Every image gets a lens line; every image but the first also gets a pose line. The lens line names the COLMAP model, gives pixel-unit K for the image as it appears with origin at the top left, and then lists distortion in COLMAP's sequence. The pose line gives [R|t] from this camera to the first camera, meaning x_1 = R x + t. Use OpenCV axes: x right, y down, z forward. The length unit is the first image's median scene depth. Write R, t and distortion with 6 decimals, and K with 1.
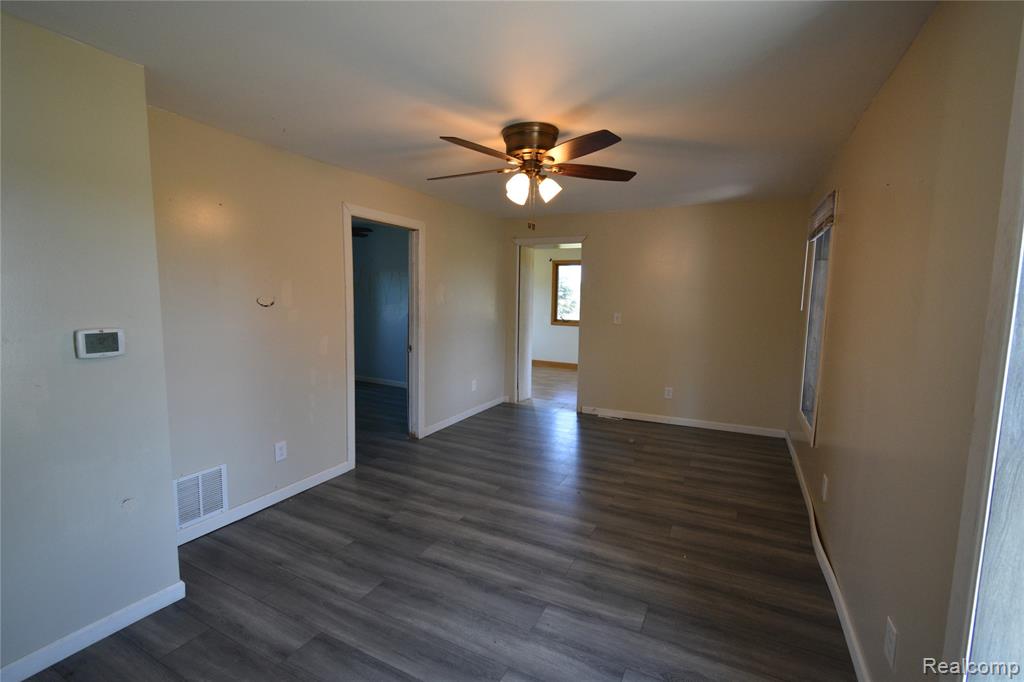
lens RADIAL K [[449.6, 0, 515.4], [0, 449.6, 339.4], [0, 0, 1]] dist [0.008613, -0.005191]
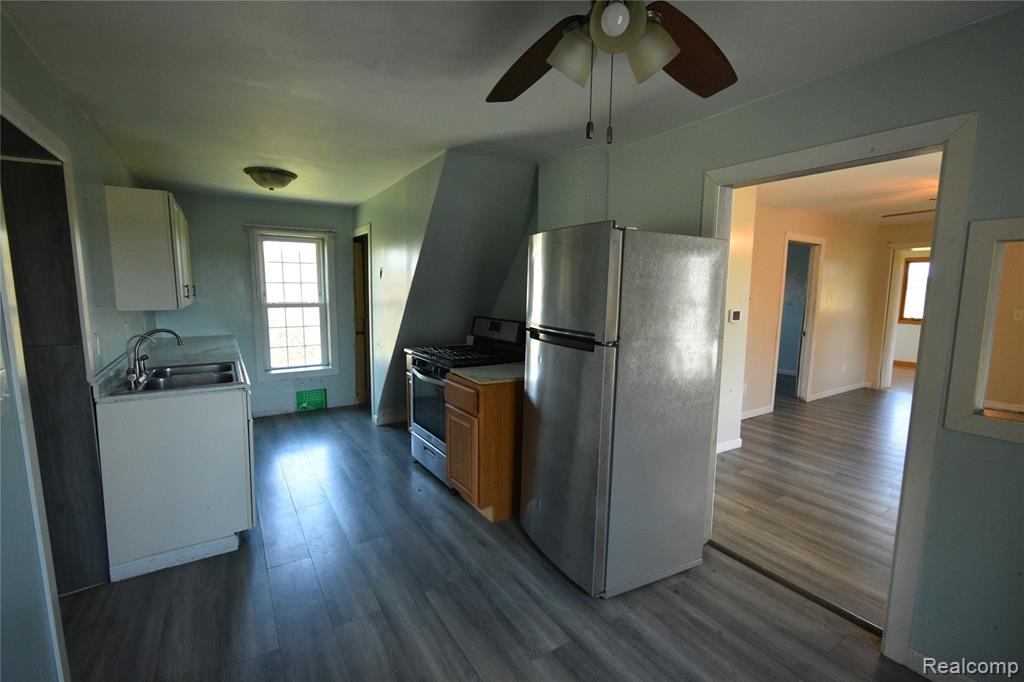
lens RADIAL K [[449.6, 0, 515.4], [0, 449.6, 339.4], [0, 0, 1]] dist [0.008613, -0.005191]
pose [[0.864238, 0.050987, -0.500493, -0.300061], [-0.048754, 0.998657, 0.017550, 0.055099], [0.500716, 0.009233, 0.865562, -0.578069]]
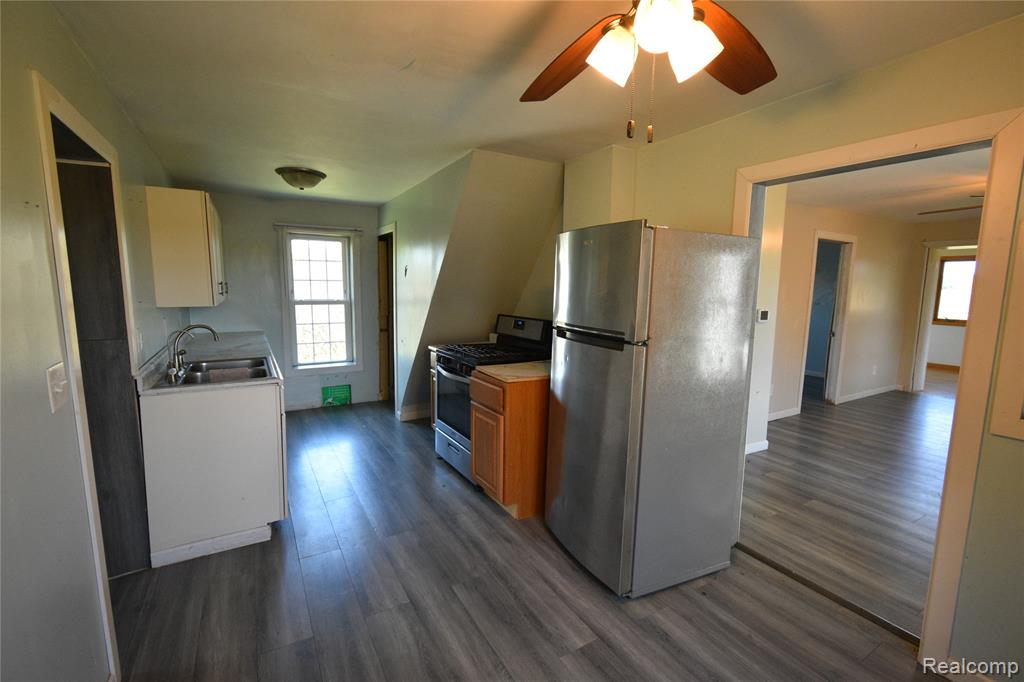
lens RADIAL K [[449.6, 0, 515.4], [0, 449.6, 339.4], [0, 0, 1]] dist [0.008613, -0.005191]
pose [[0.843598, 0.060291, -0.533579, -0.308244], [-0.056300, 0.998131, 0.023771, 0.055474], [0.534015, 0.009988, 0.845416, -0.585716]]
